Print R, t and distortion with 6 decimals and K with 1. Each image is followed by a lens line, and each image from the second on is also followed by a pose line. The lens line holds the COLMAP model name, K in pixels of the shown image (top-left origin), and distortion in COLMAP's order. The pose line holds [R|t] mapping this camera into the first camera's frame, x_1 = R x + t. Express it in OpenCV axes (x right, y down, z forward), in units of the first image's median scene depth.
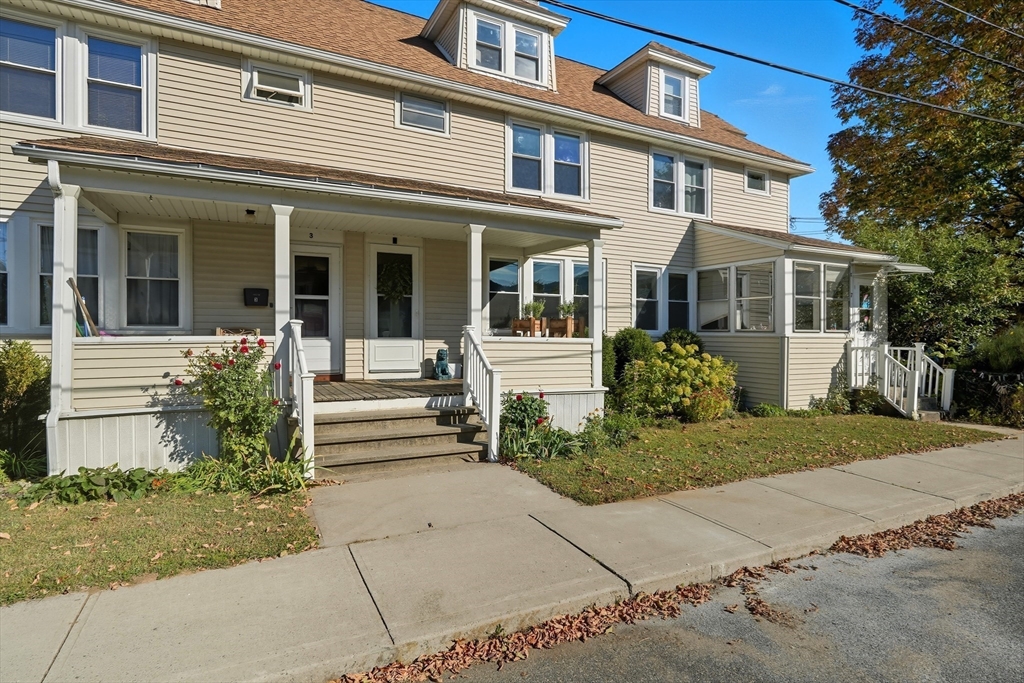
lens RADIAL K [[518.3, 0, 507.1], [0, 518.3, 334.5], [0, 0, 1]] dist [-0.001498, 0.002604]
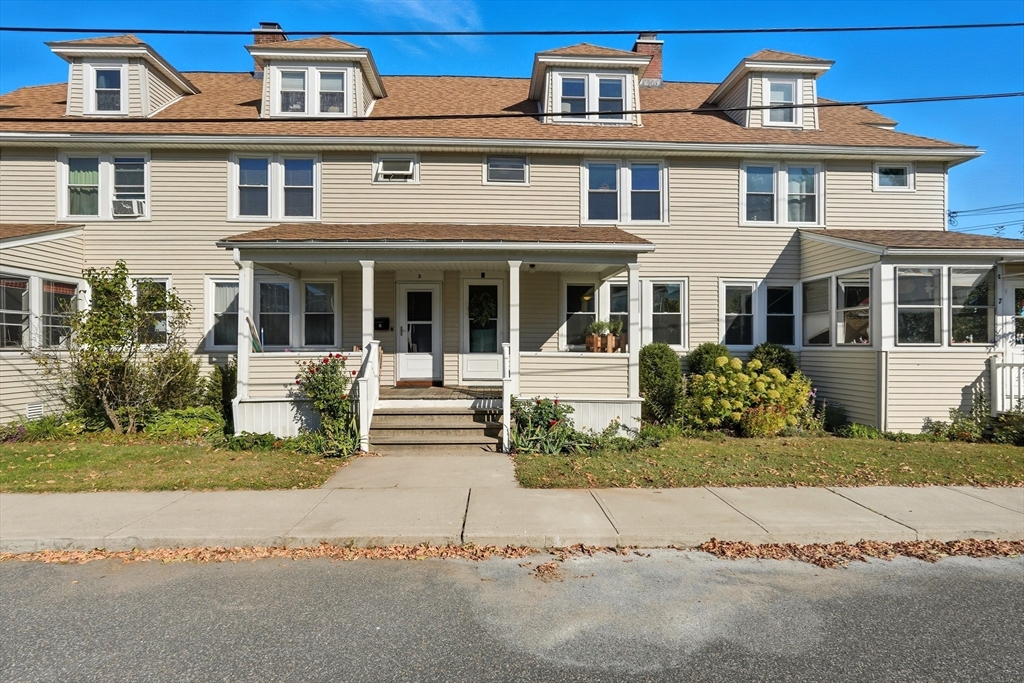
lens RADIAL K [[486.1, 0, 513.3], [0, 486.1, 346.2], [0, 0, 1]] dist [-0.004865, 0.002431]
pose [[0.913724, -0.006662, -0.406280, 0.345341], [0.003829, 0.999962, -0.007787, -0.000255], [0.406316, 0.005560, 0.913716, -0.042449]]
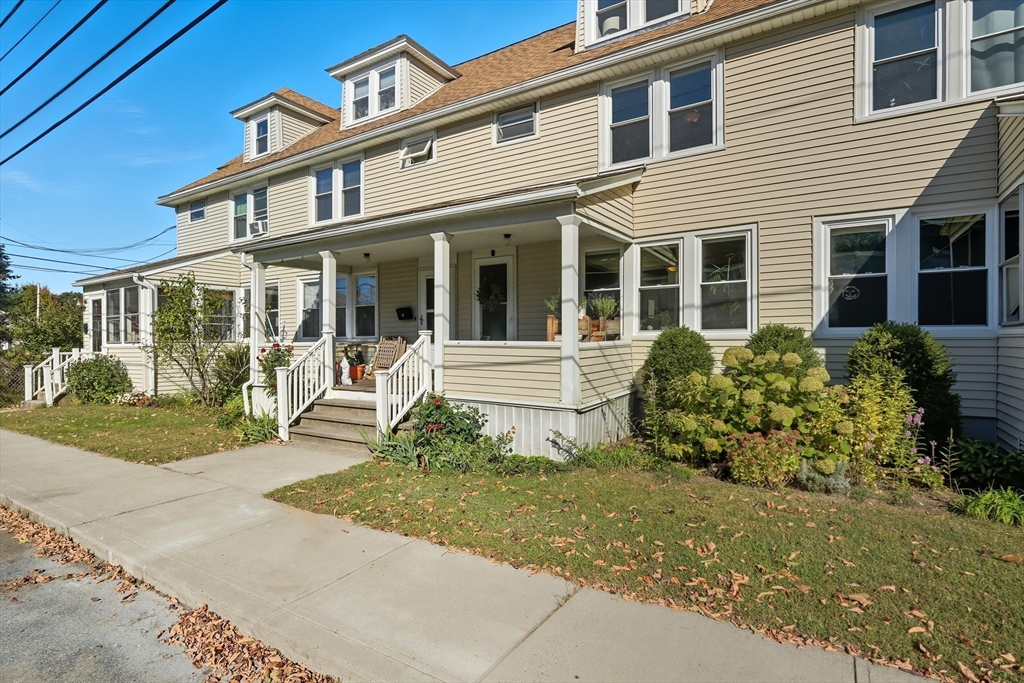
lens RADIAL K [[518.3, 0, 517.8], [0, 518.3, 339.4], [0, 0, 1]] dist [-0.001498, 0.002604]
pose [[0.525848, -0.012060, -0.850493, 0.771884], [0.008274, 0.999925, -0.009063, 0.010010], [0.850538, -0.002271, 0.525908, 0.504060]]
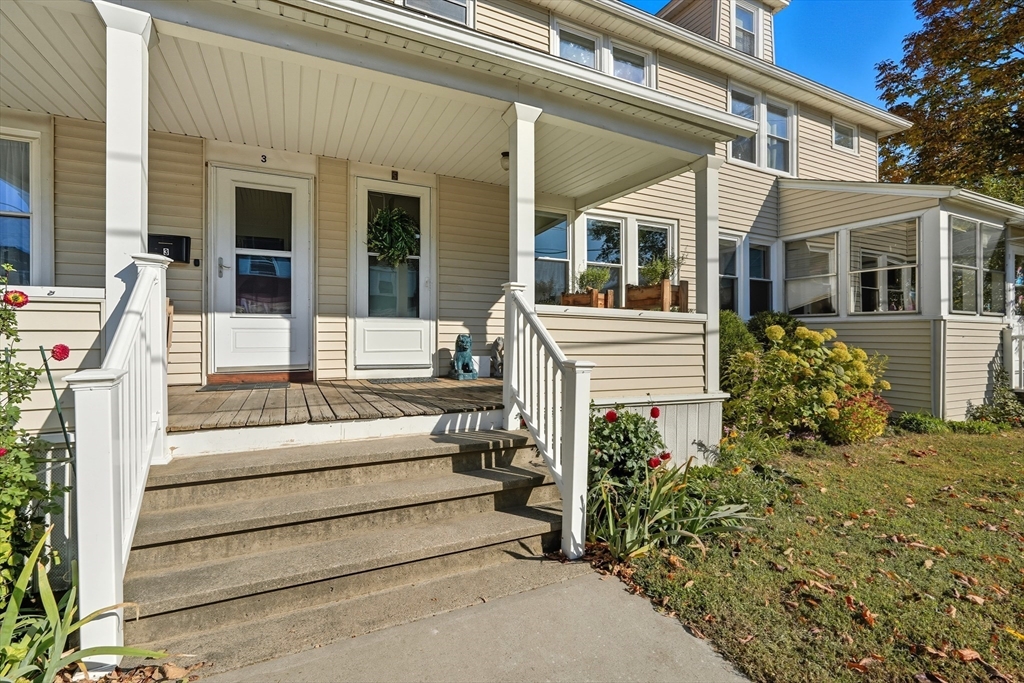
lens RADIAL K [[449.5, 0, 509.6], [0, 449.5, 333.3], [0, 0, 1]] dist [-0.003166, 0.001587]
pose [[0.999838, -0.000151, -0.018008, -0.057618], [0.000033, 0.999979, -0.006525, 0.032623], [0.018009, 0.006523, 0.999817, 0.436951]]
